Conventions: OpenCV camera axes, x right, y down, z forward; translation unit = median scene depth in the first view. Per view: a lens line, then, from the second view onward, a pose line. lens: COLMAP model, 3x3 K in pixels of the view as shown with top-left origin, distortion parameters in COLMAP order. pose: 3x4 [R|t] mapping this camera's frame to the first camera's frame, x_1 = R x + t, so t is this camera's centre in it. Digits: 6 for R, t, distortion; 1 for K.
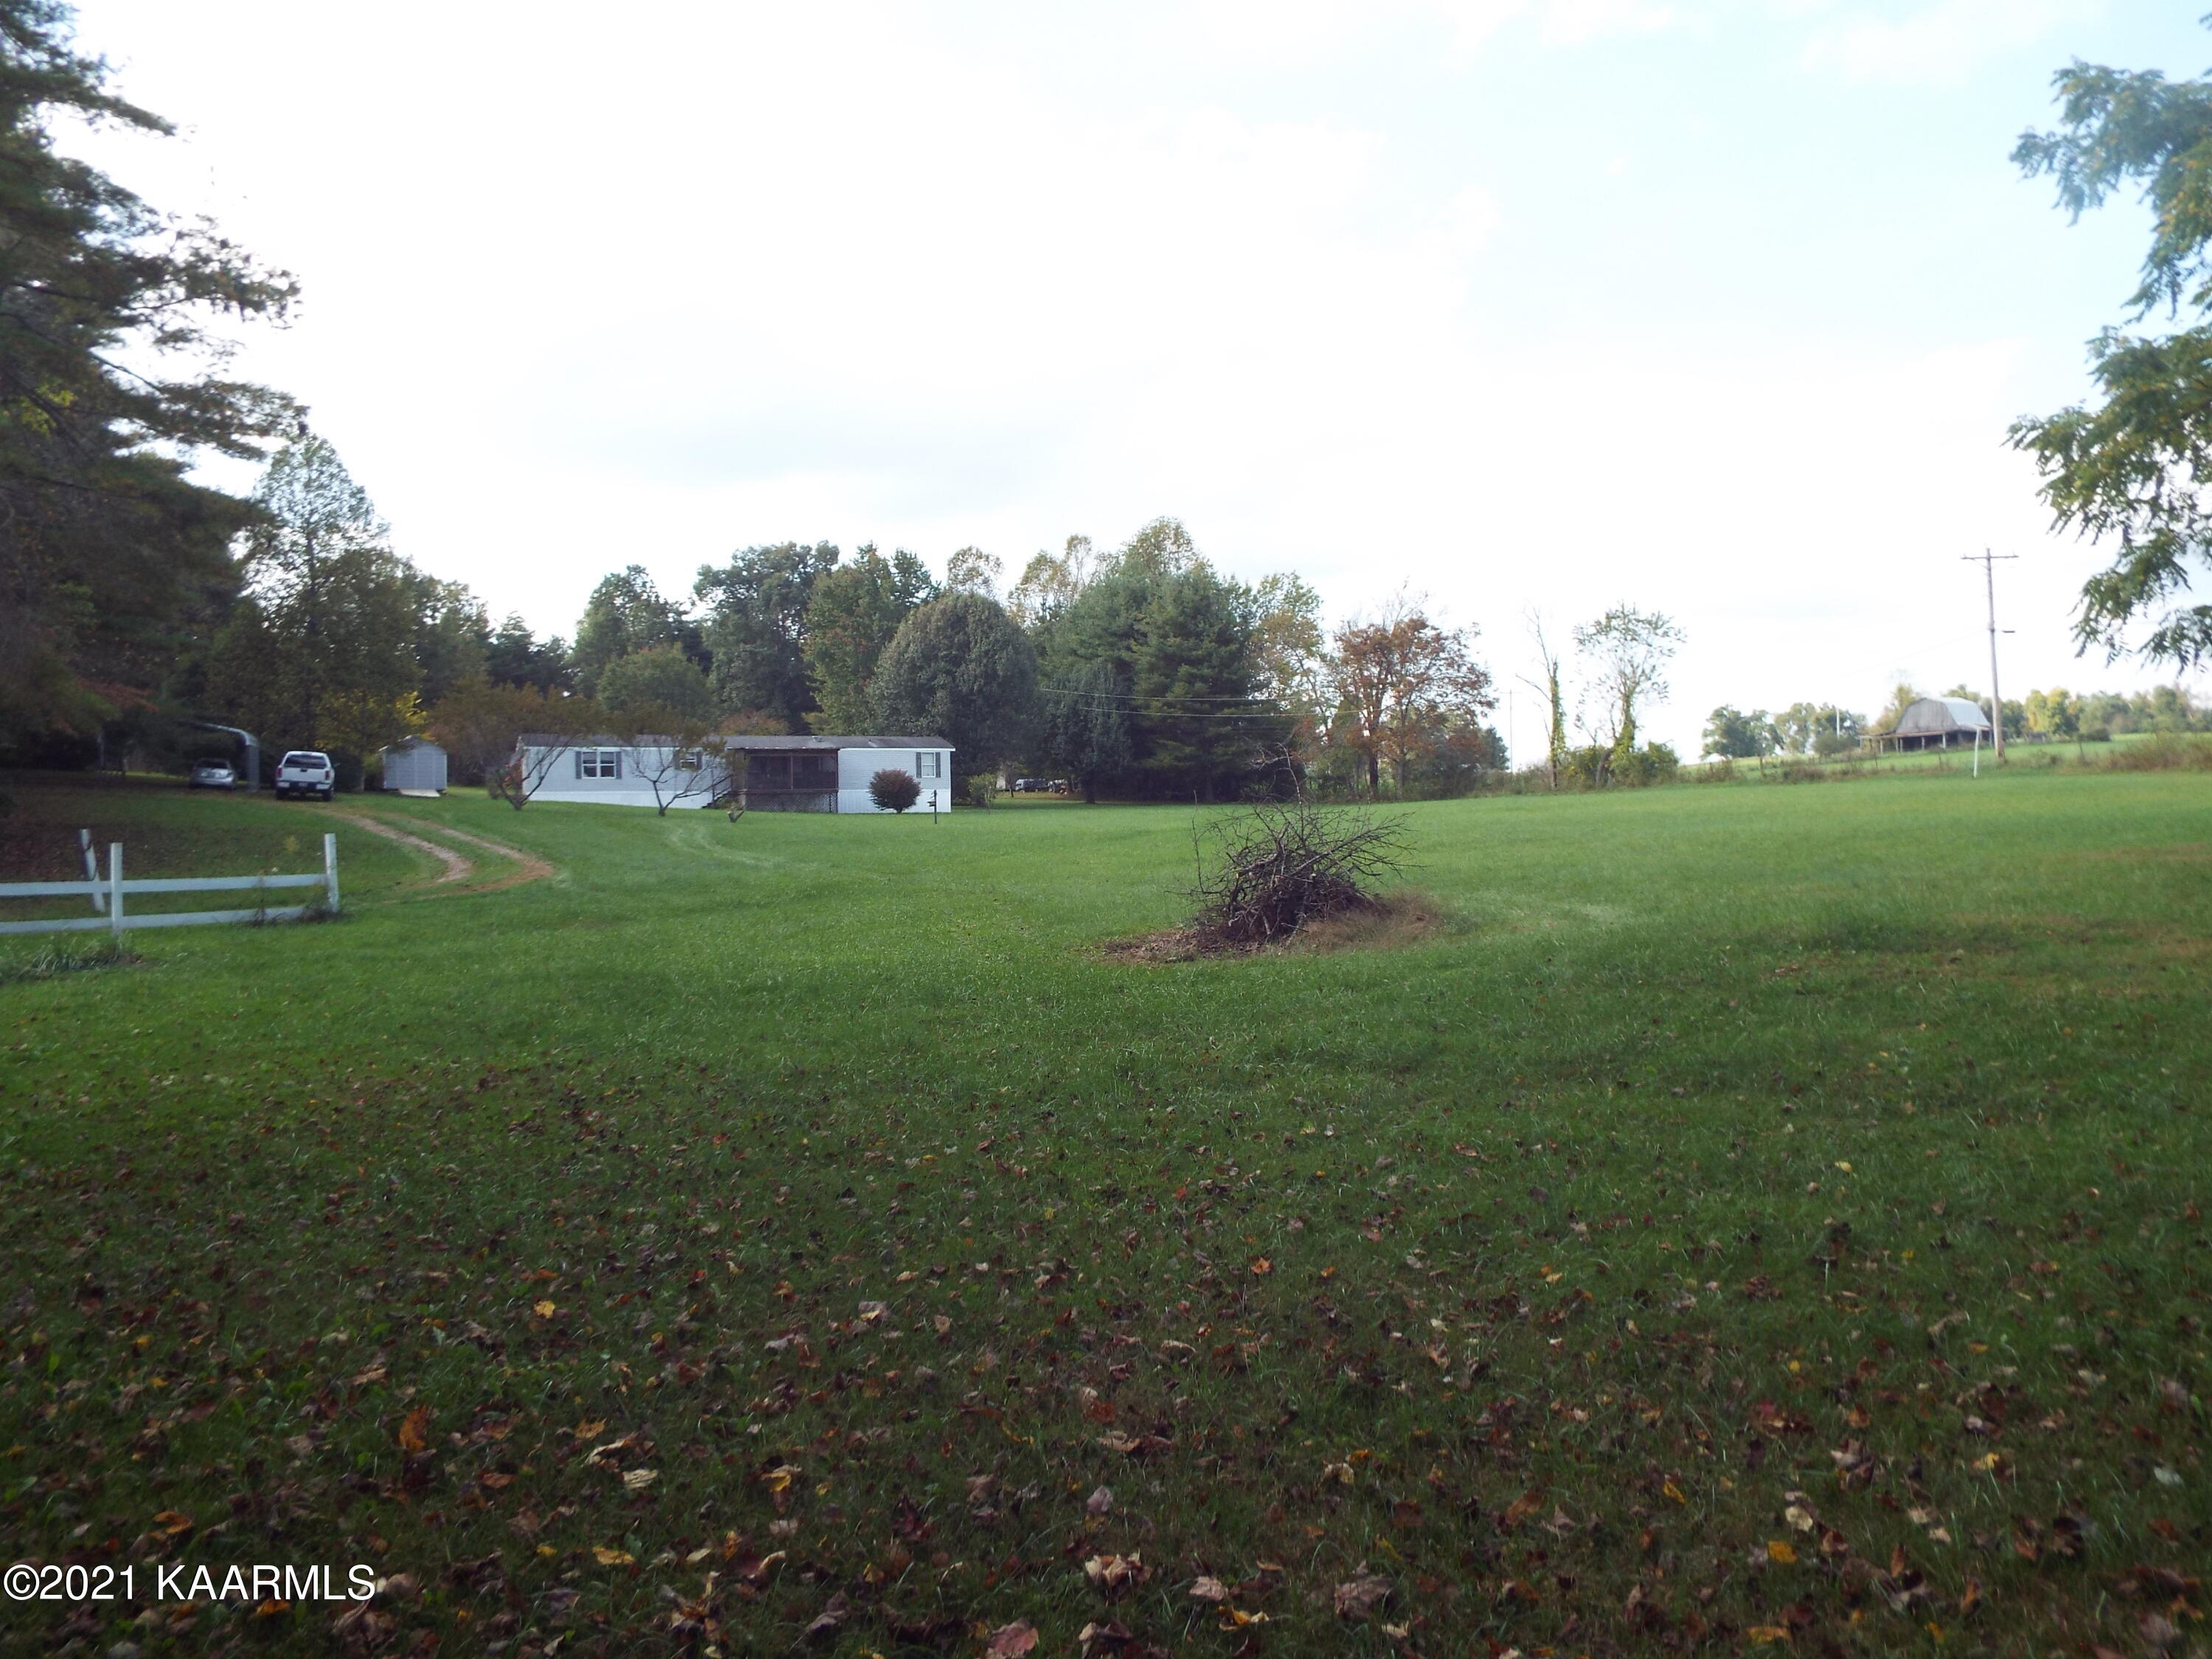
lens RADIAL K [[1627.2, 0, 1103.4], [0, 1627.2, 862.1], [0, 0, 1]] dist [-0.006441, -0.004910]
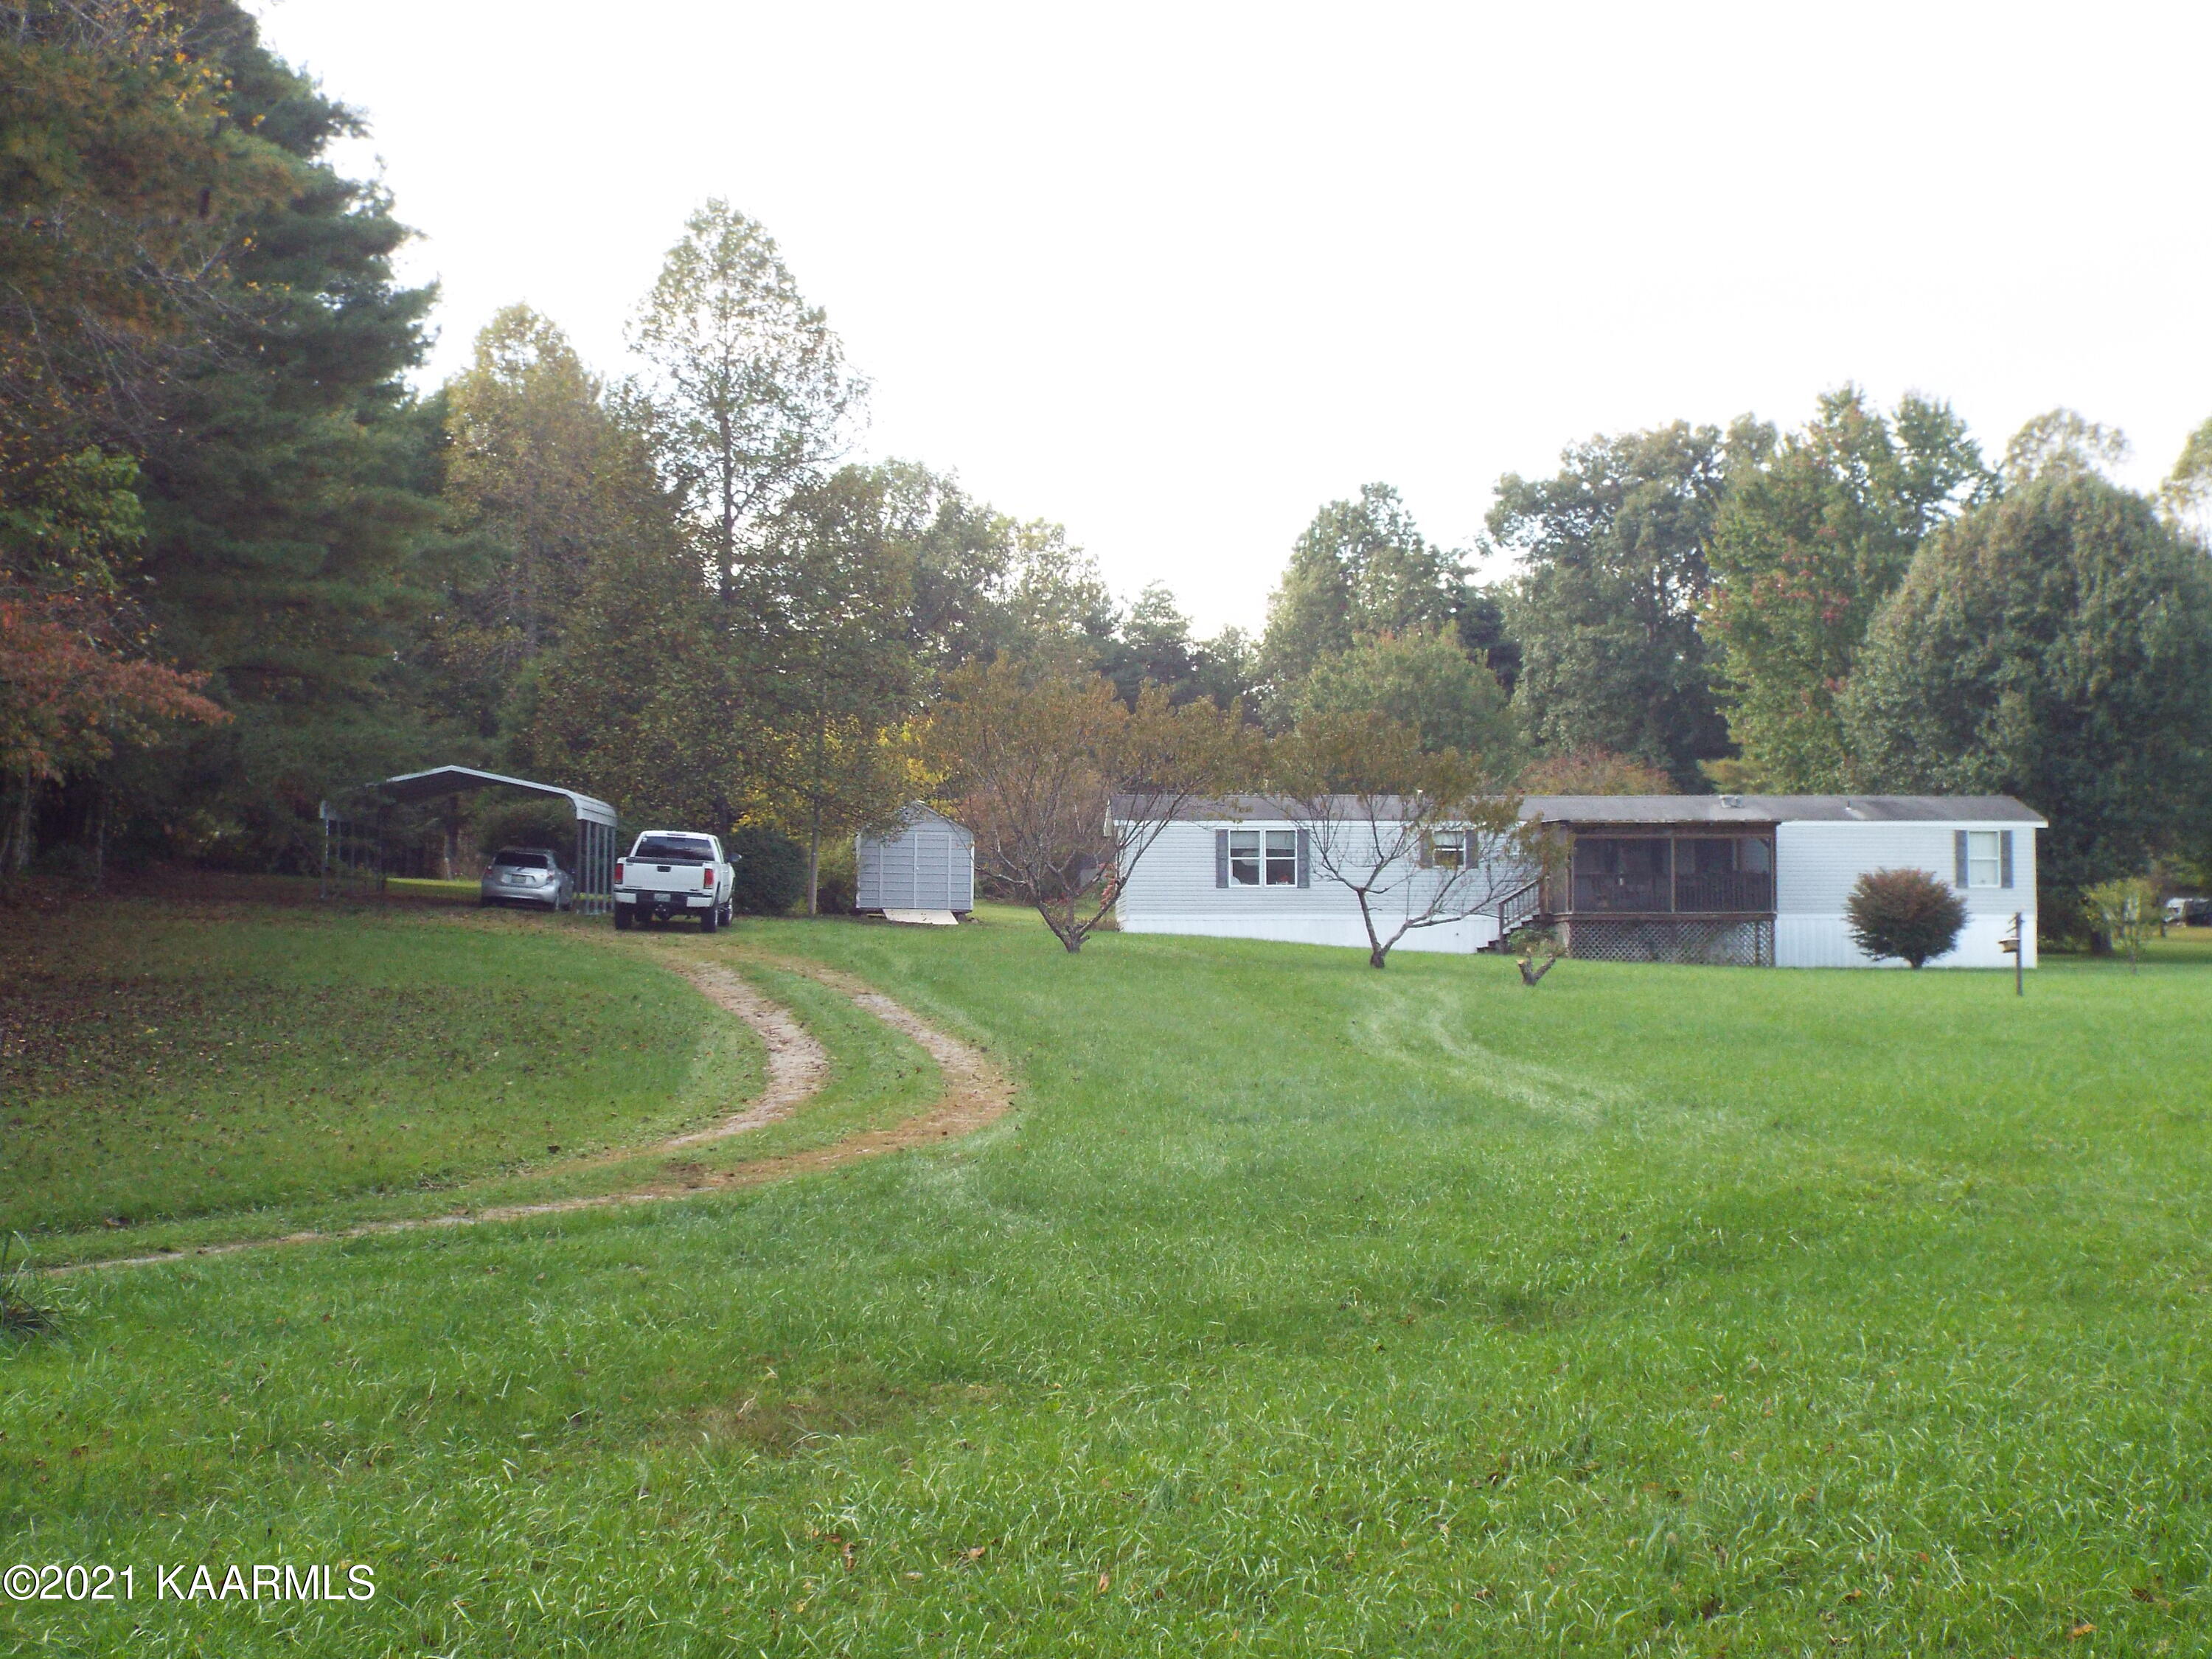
lens RADIAL K [[3090.3, 0, 1106.0], [0, 3090.3, 829.5], [0, 0, 1]] dist [0.010623, 0.394234]
pose [[0.931351, -0.008353, -0.364026, -0.020199], [-0.018604, 0.997340, -0.070481, -0.003299], [0.363646, 0.072415, 0.928718, 0.114717]]
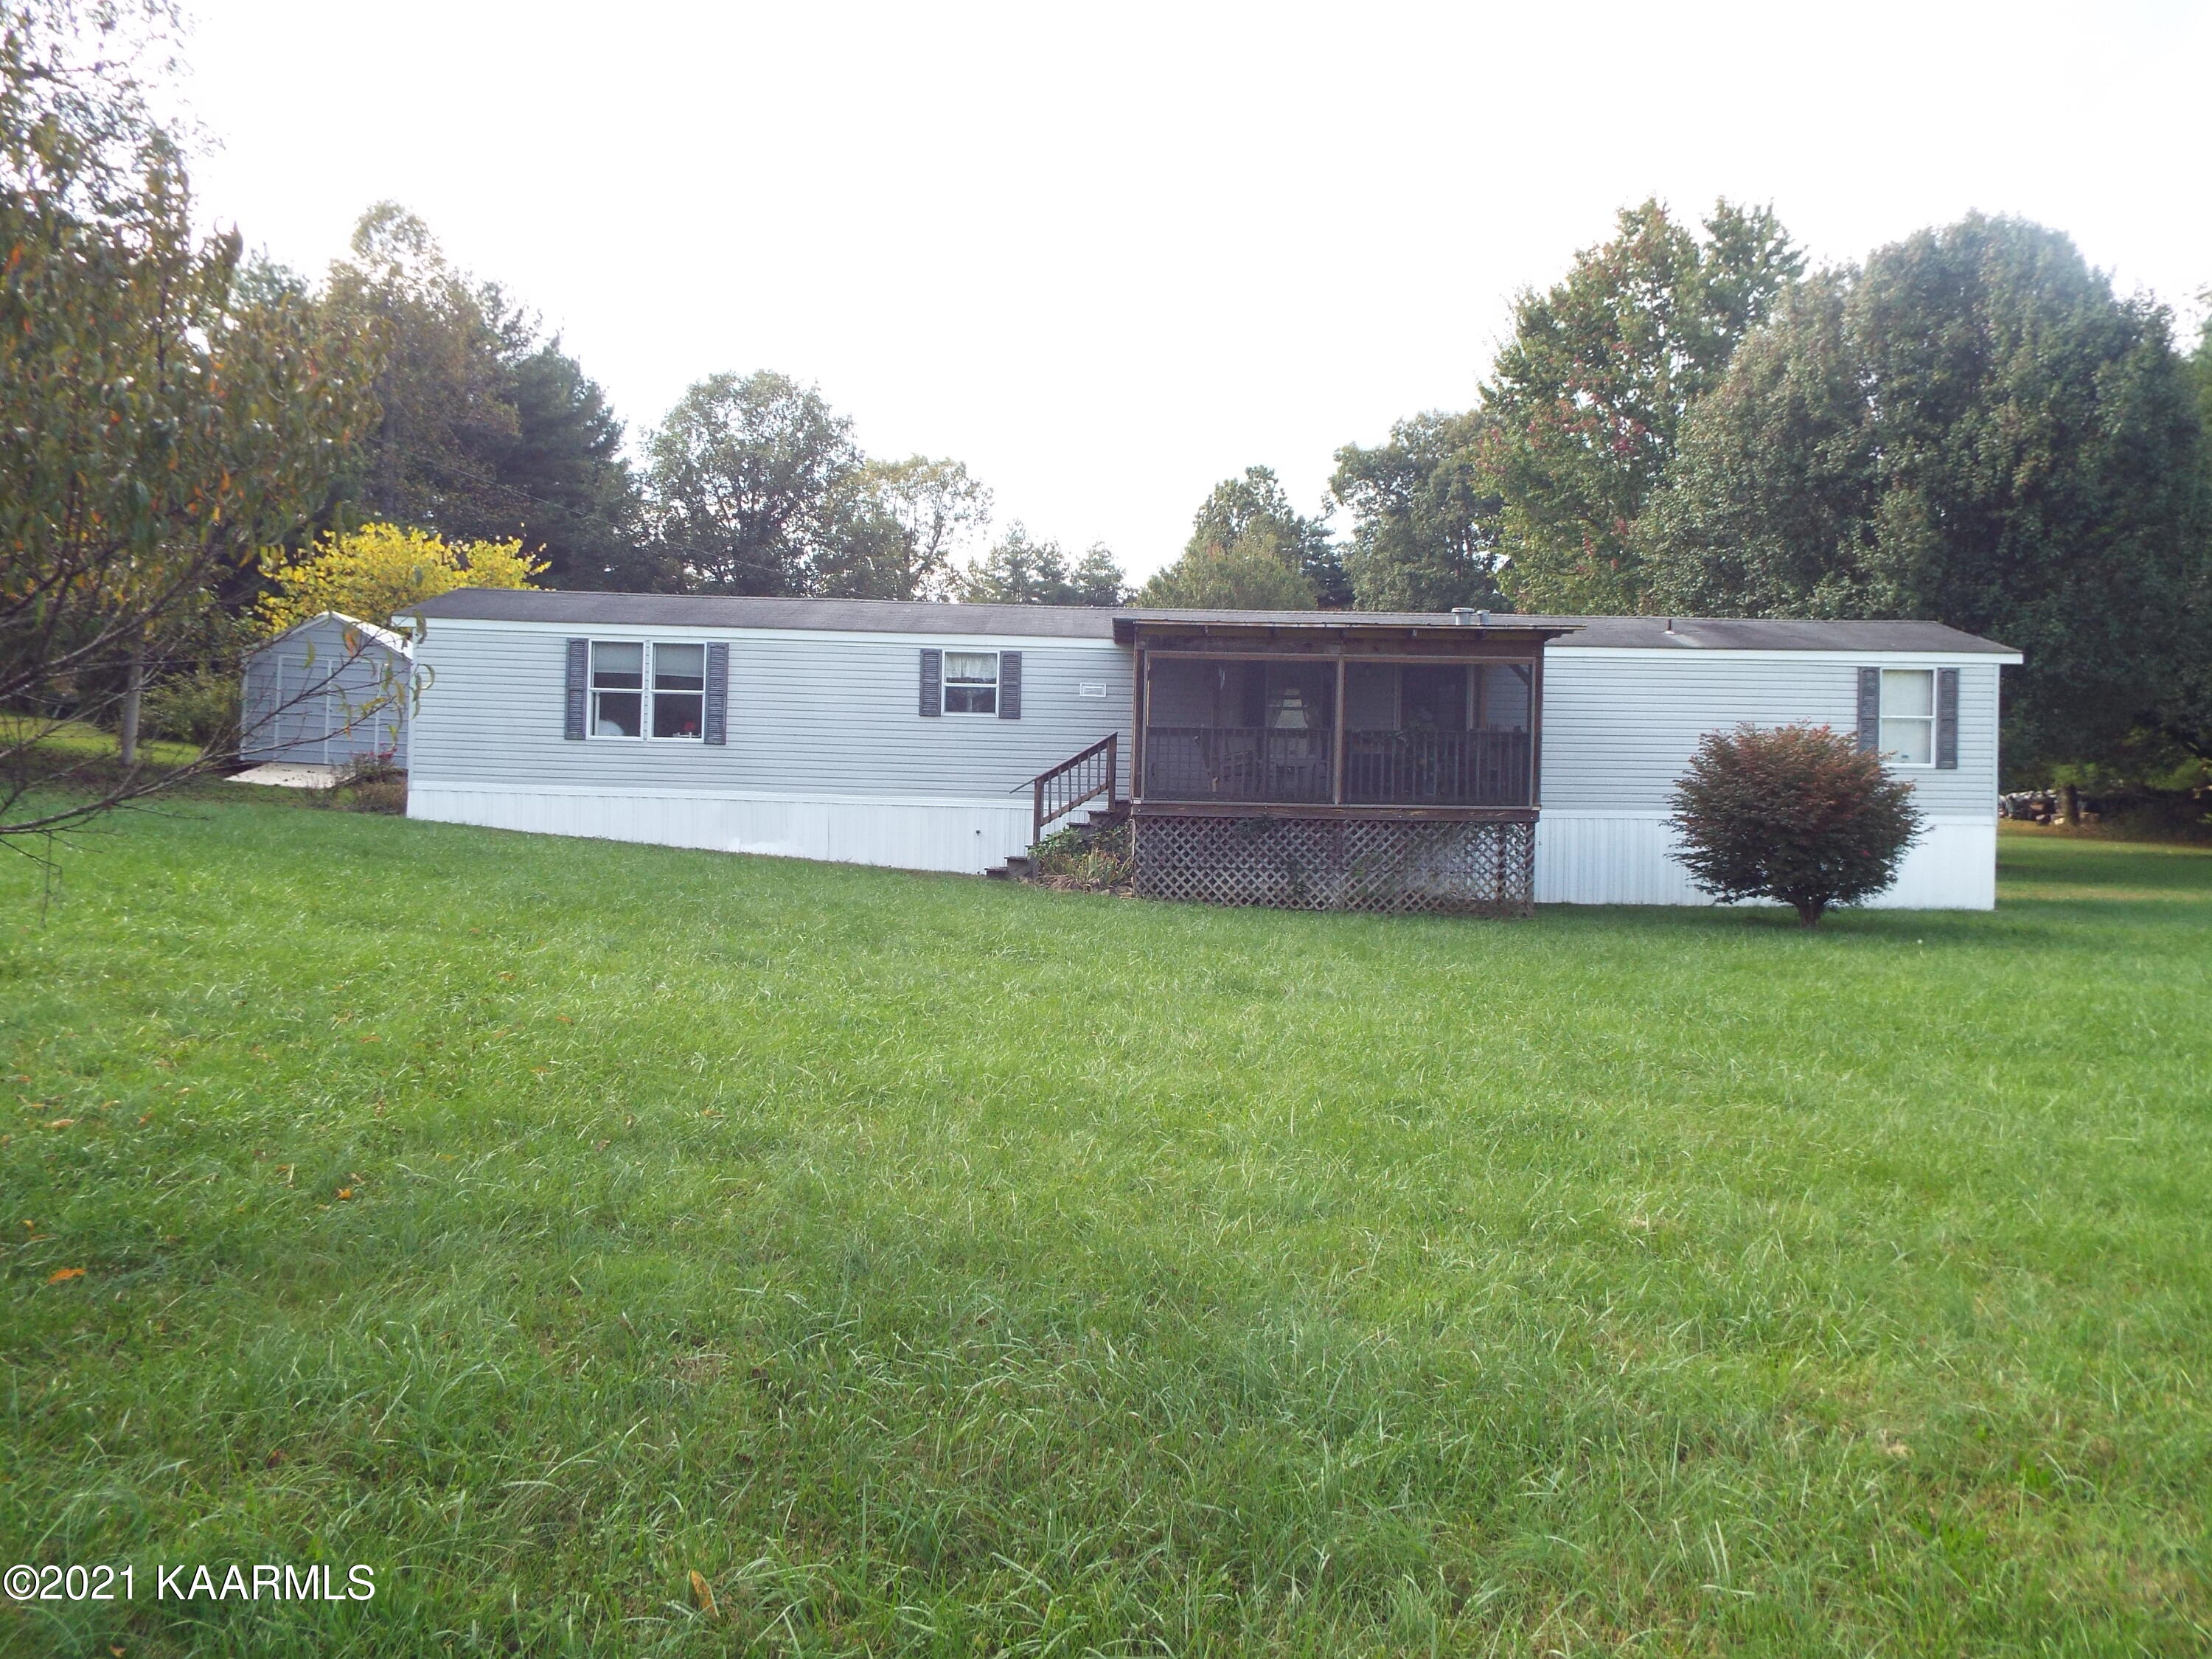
lens RADIAL K [[1627.2, 0, 1103.4], [0, 1627.2, 862.1], [0, 0, 1]] dist [-0.006441, -0.004910]
pose [[0.909458, 0.040564, -0.413812, -0.102474], [-0.042301, 0.999093, 0.004967, -0.029556], [0.413638, 0.012987, 0.910349, 0.636185]]
